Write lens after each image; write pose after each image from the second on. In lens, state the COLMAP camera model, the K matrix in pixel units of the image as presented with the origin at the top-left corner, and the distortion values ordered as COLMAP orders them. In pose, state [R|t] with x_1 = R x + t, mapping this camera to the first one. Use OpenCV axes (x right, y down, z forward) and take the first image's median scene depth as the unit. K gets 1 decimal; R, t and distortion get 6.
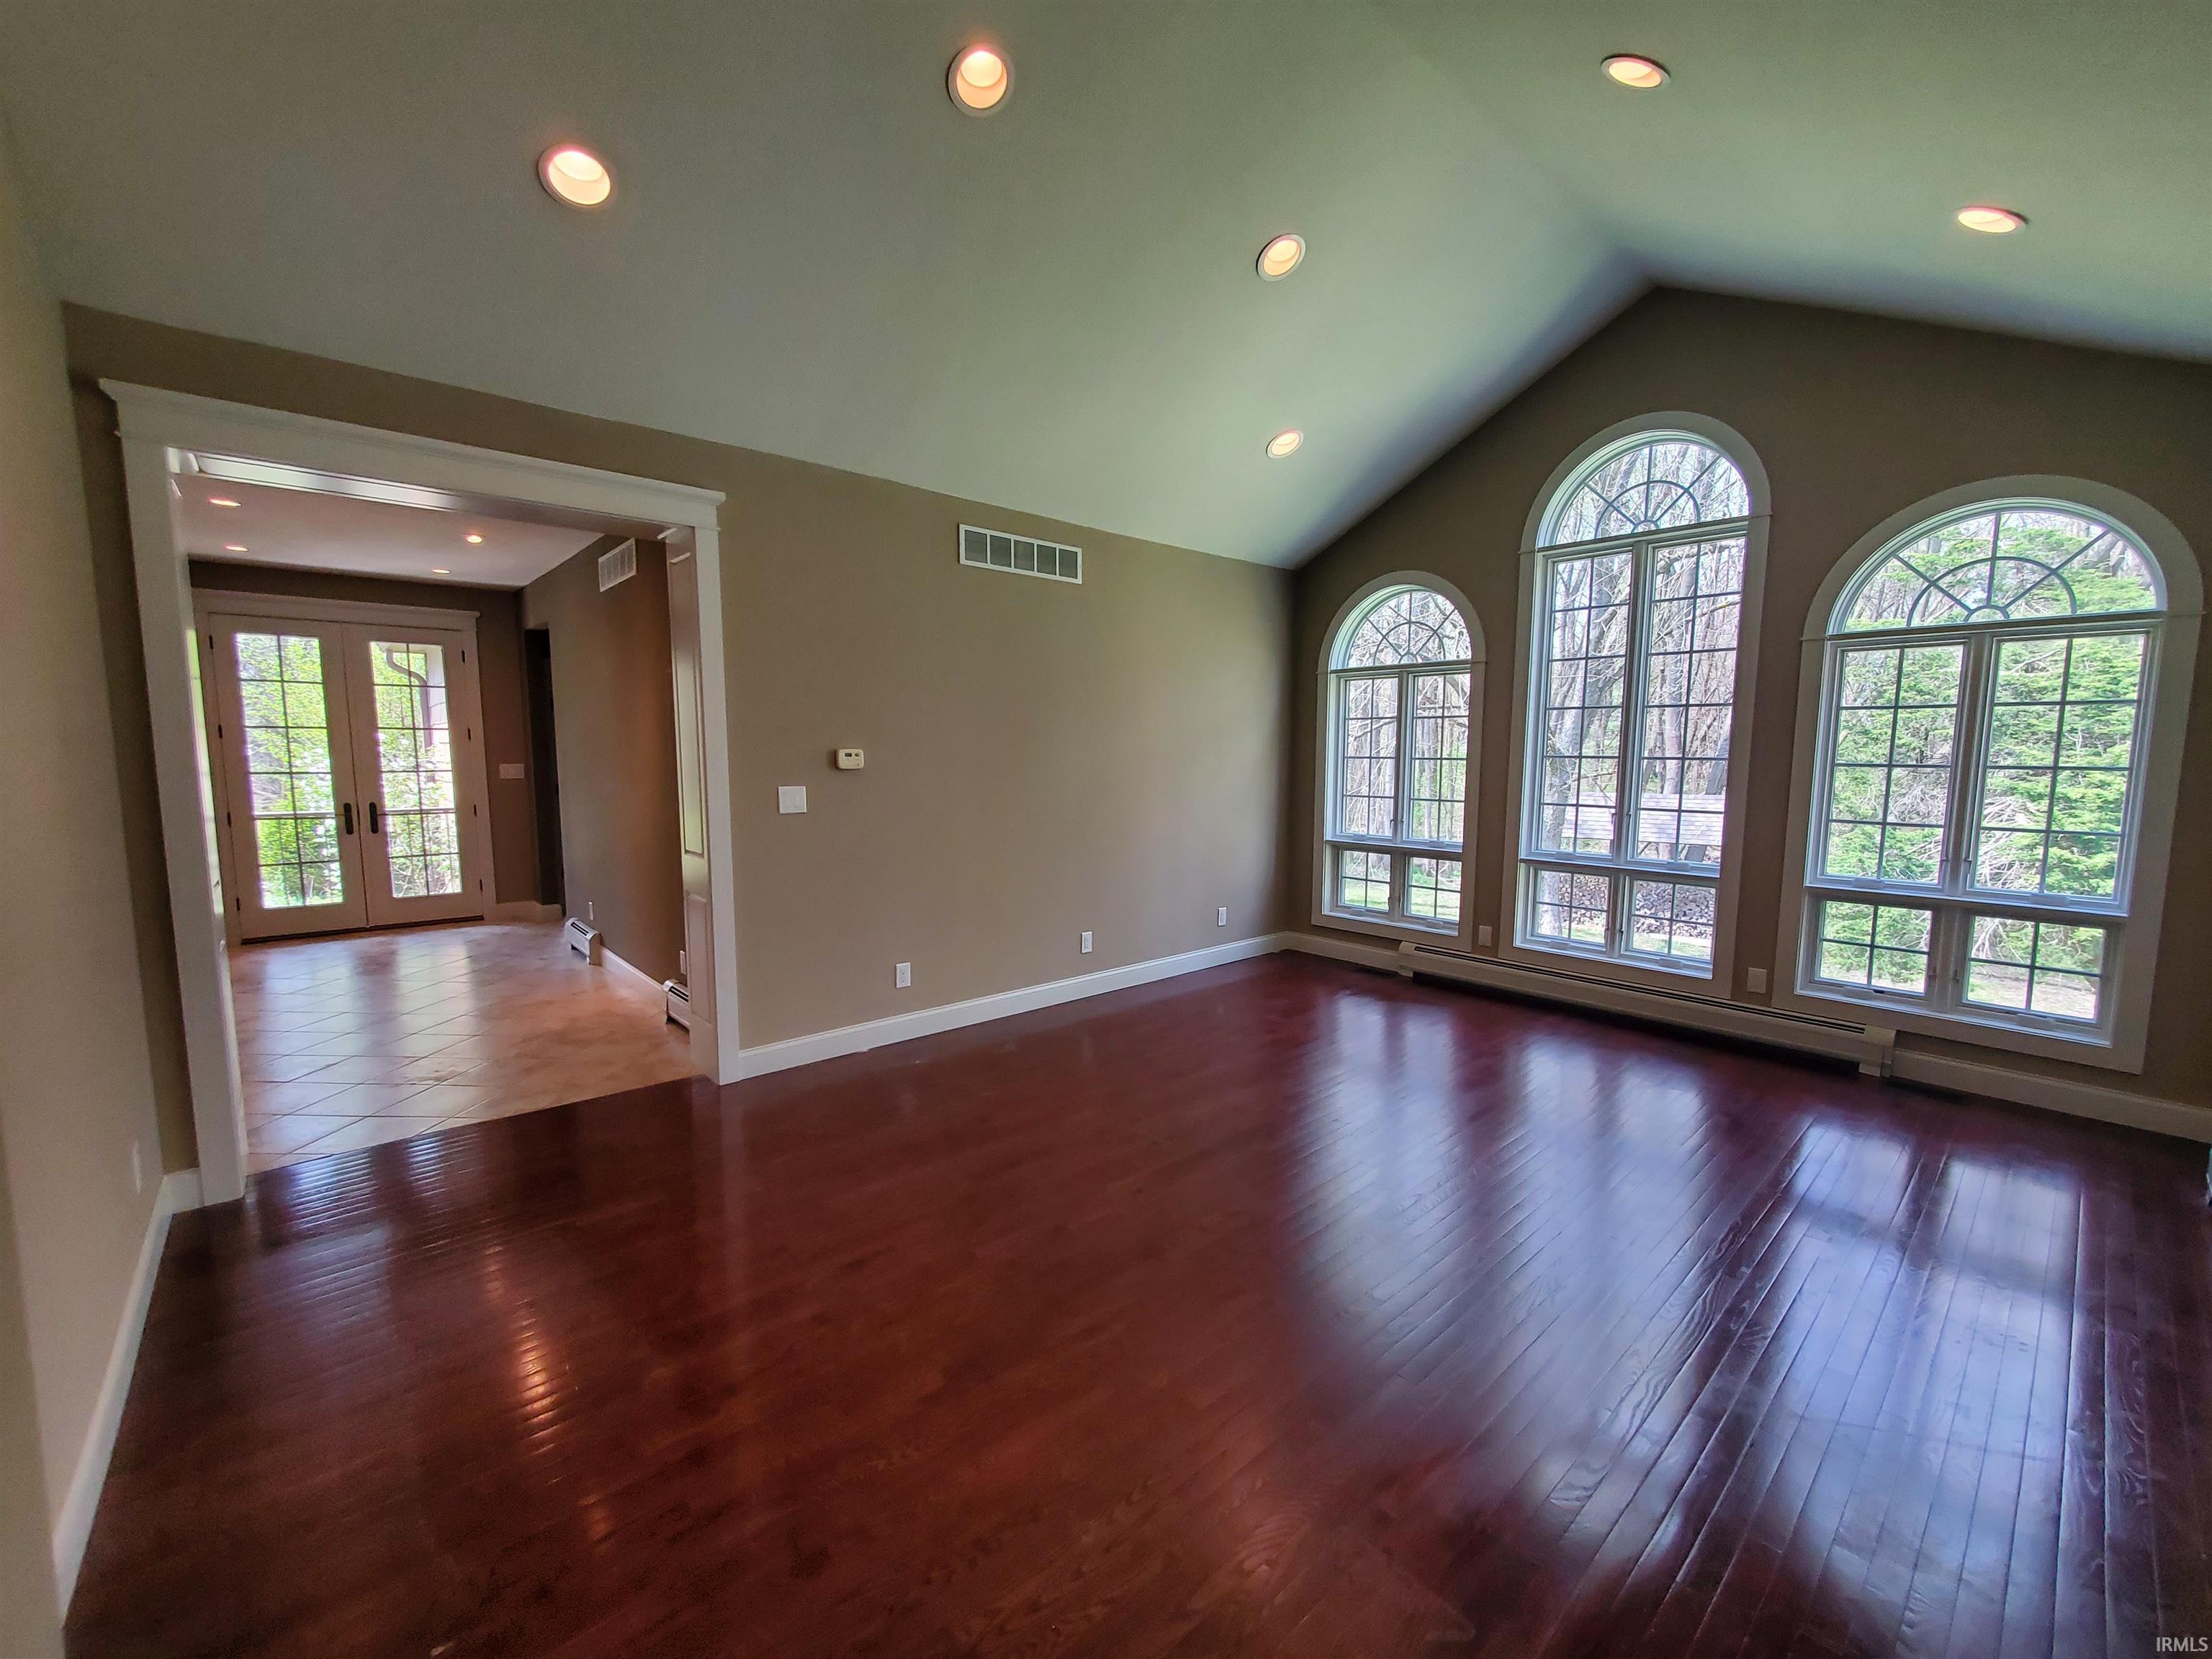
lens RADIAL K [[896.0, 0, 1104.2], [0, 896.0, 845.5], [0, 0, 1]] dist [0.001410, -0.000171]
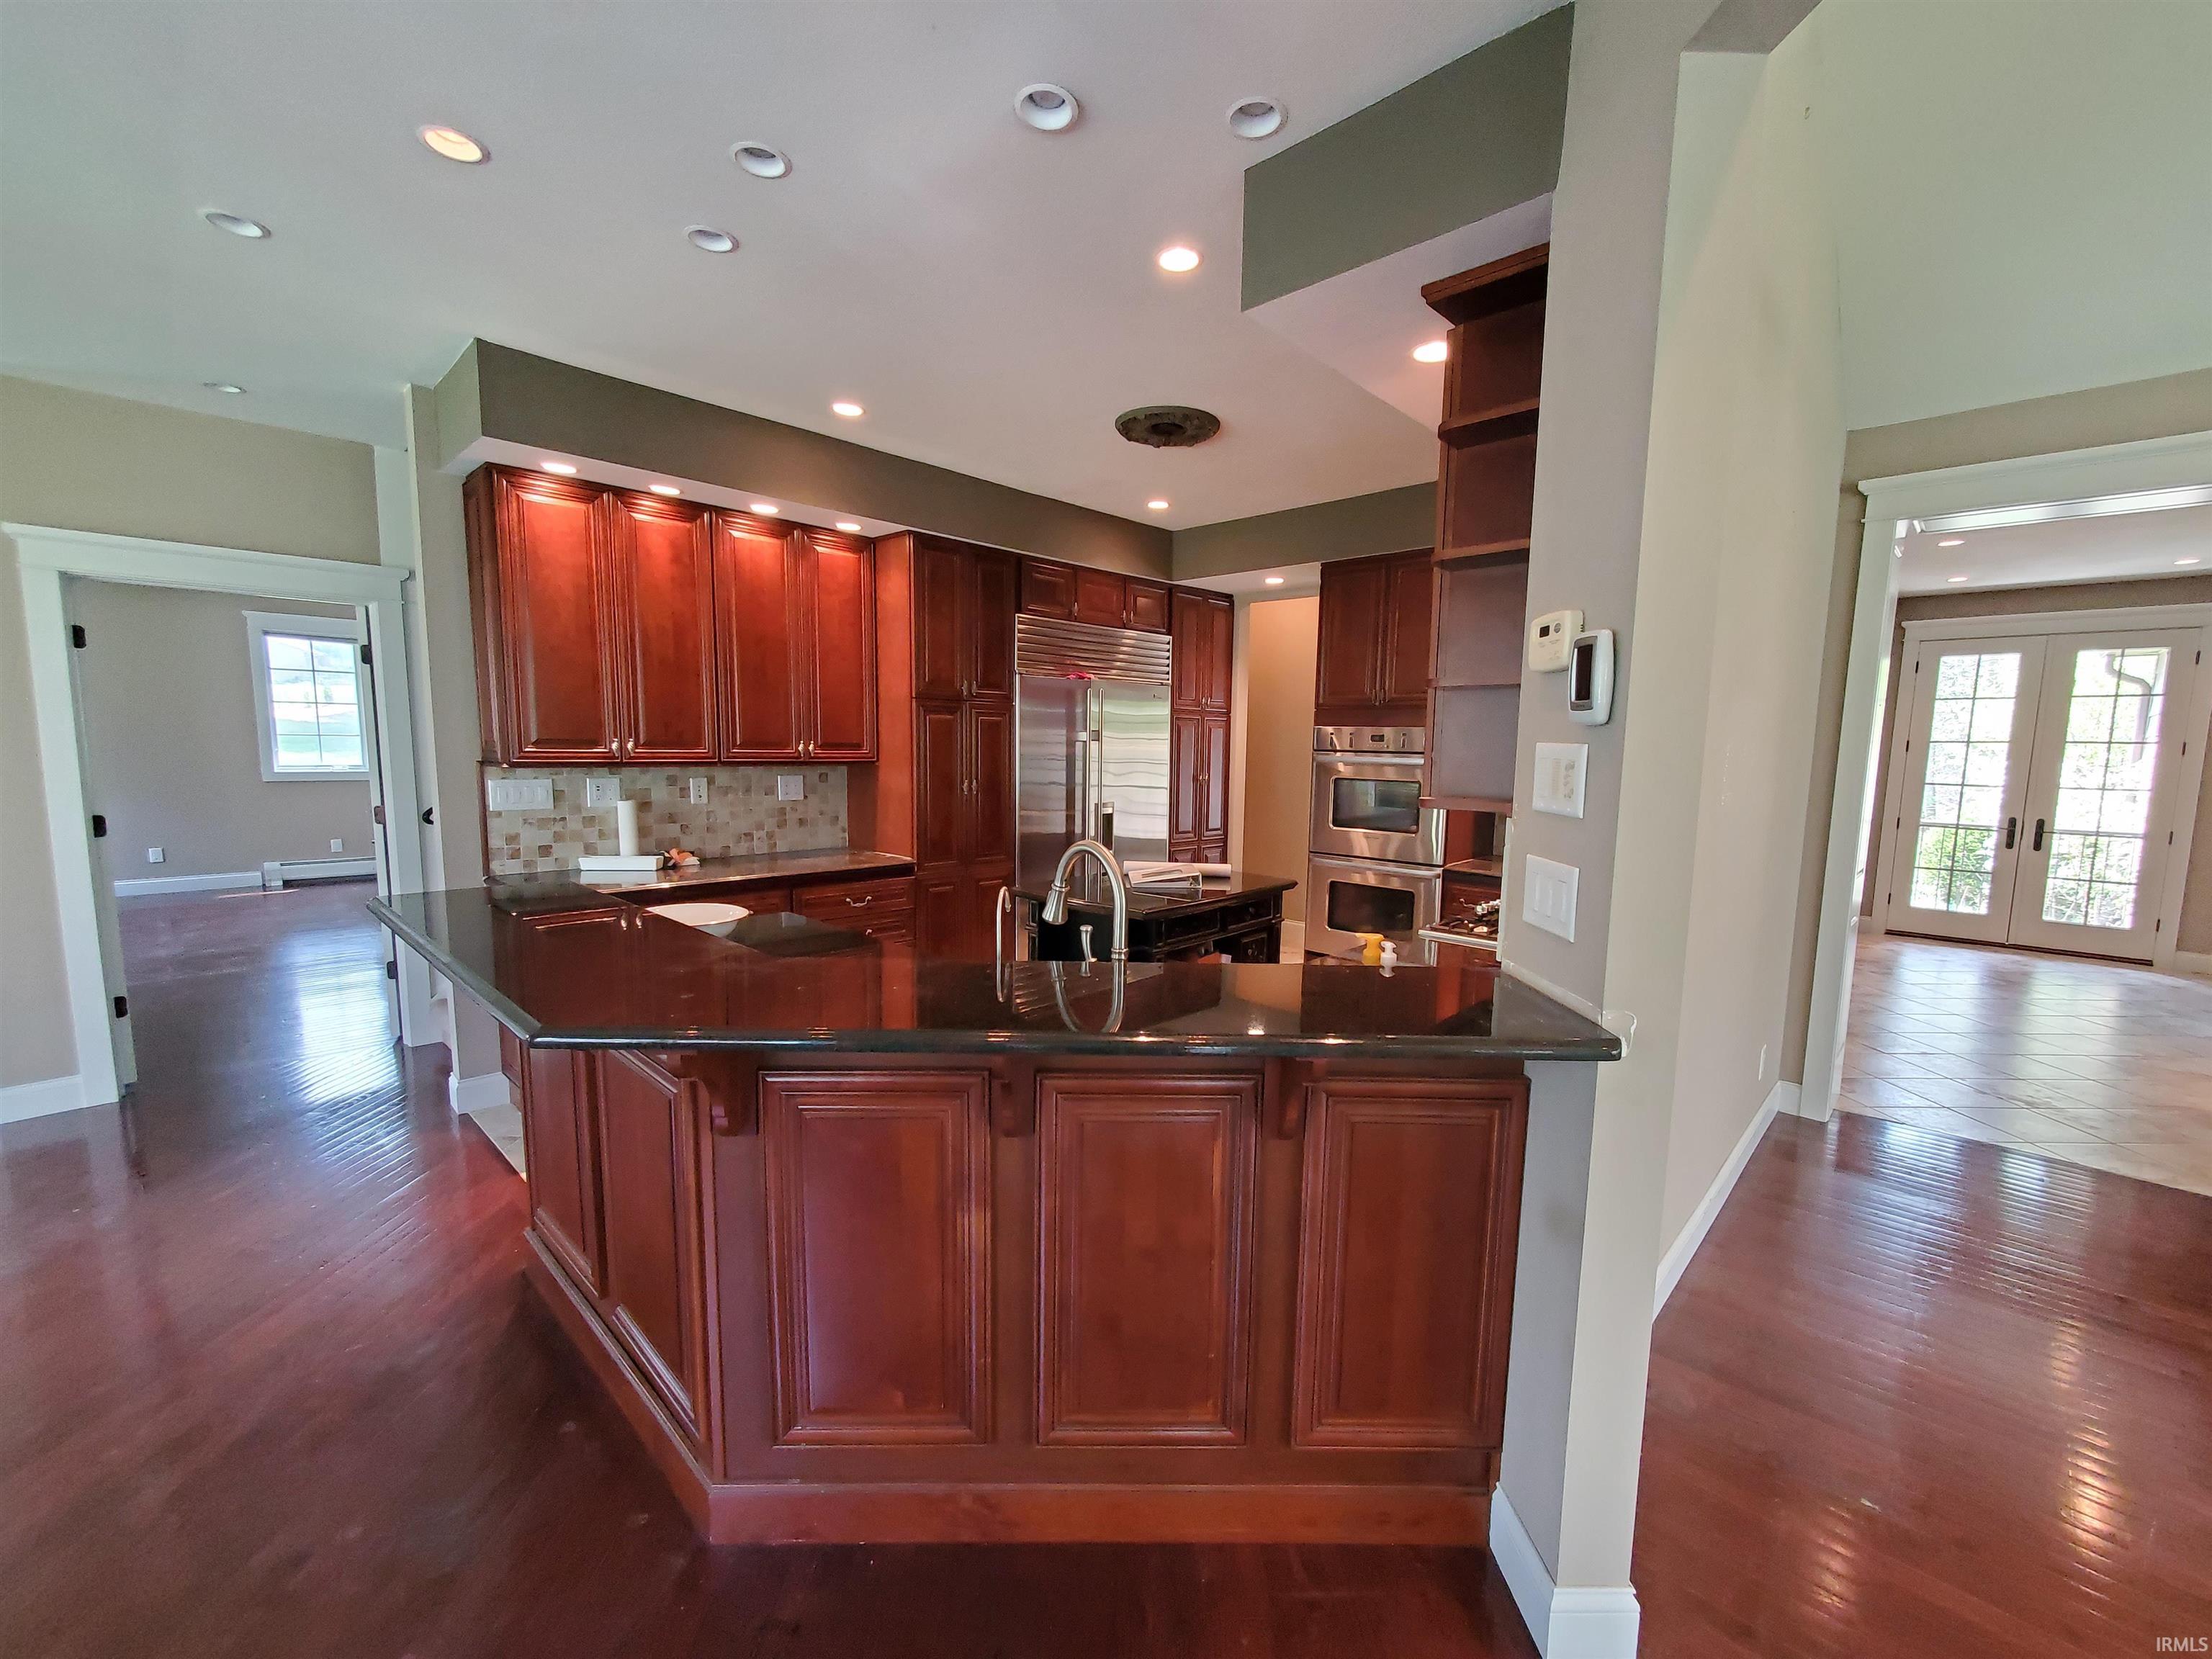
lens RADIAL K [[896.0, 0, 1116.9], [0, 896.0, 851.0], [0, 0, 1]] dist [0.001410, -0.000171]
pose [[0.061338, 0.114920, -0.991479, 0.088228], [-0.122762, 0.986676, 0.106769, 0.005144], [0.990539, 0.115167, 0.074629, -0.057495]]
